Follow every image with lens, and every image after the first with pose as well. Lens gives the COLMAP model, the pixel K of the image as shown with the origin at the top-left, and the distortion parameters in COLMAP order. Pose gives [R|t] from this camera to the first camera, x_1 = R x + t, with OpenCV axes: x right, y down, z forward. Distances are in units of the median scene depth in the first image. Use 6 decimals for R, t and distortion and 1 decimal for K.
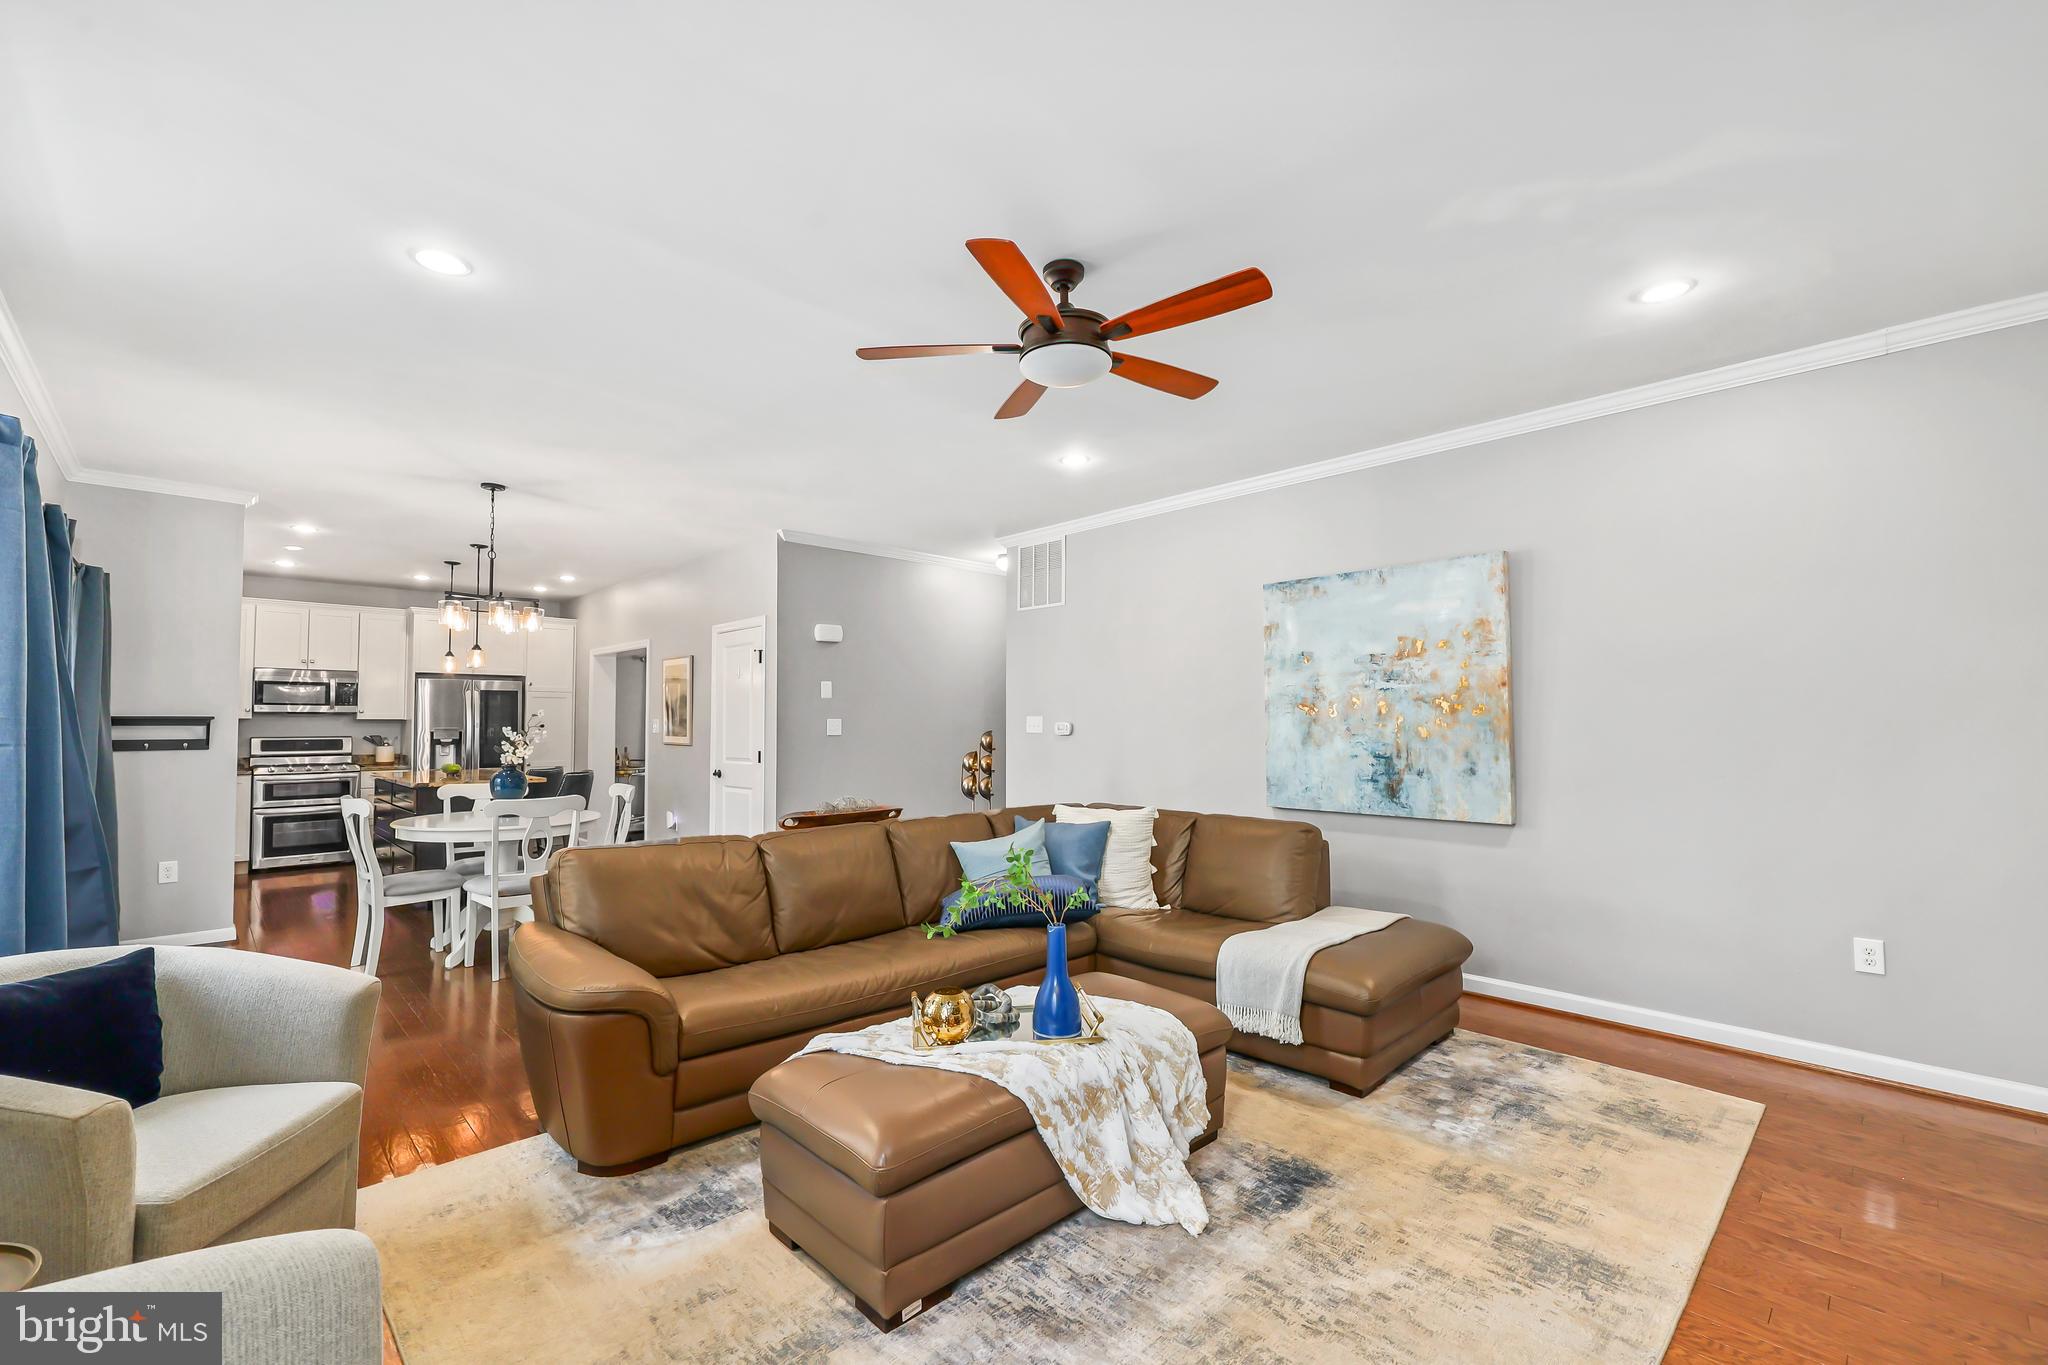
lens RADIAL K [[846.6, 0, 1029.0], [0, 846.6, 689.7], [0, 0, 1]] dist [0.004410, 0.000791]
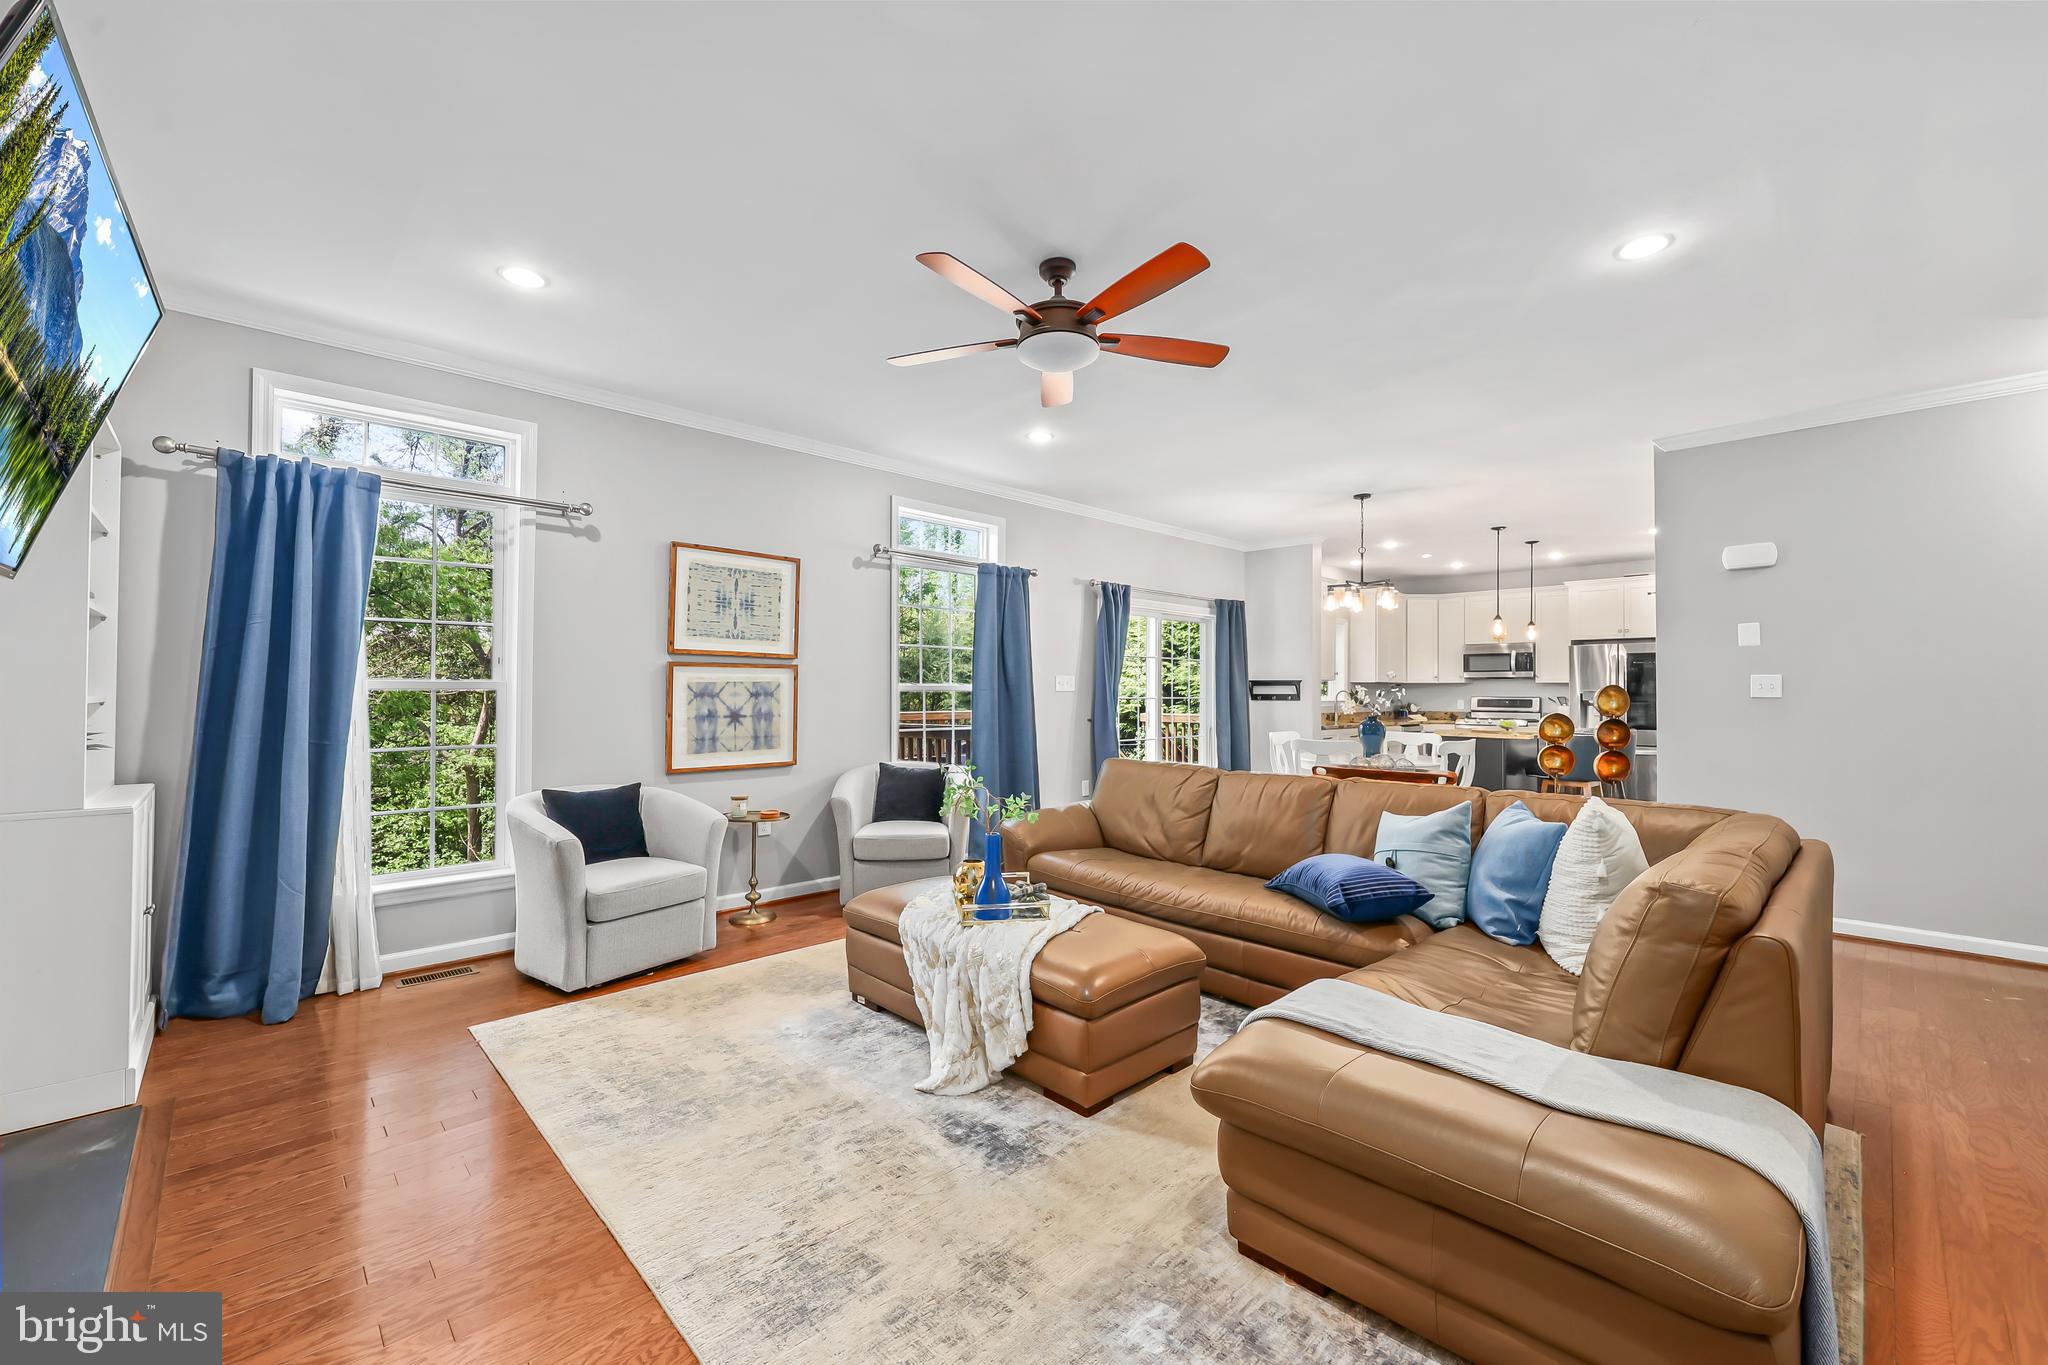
lens RADIAL K [[838.0, 0, 1061.2], [0, 838.0, 675.9], [0, 0, 1]] dist [0.000973, 0.000091]
pose [[0.023375, -0.018205, -0.999561, 0.627105], [0.038897, 0.999094, -0.017287, 0.034154], [0.998970, -0.038476, 0.024062, 0.530320]]
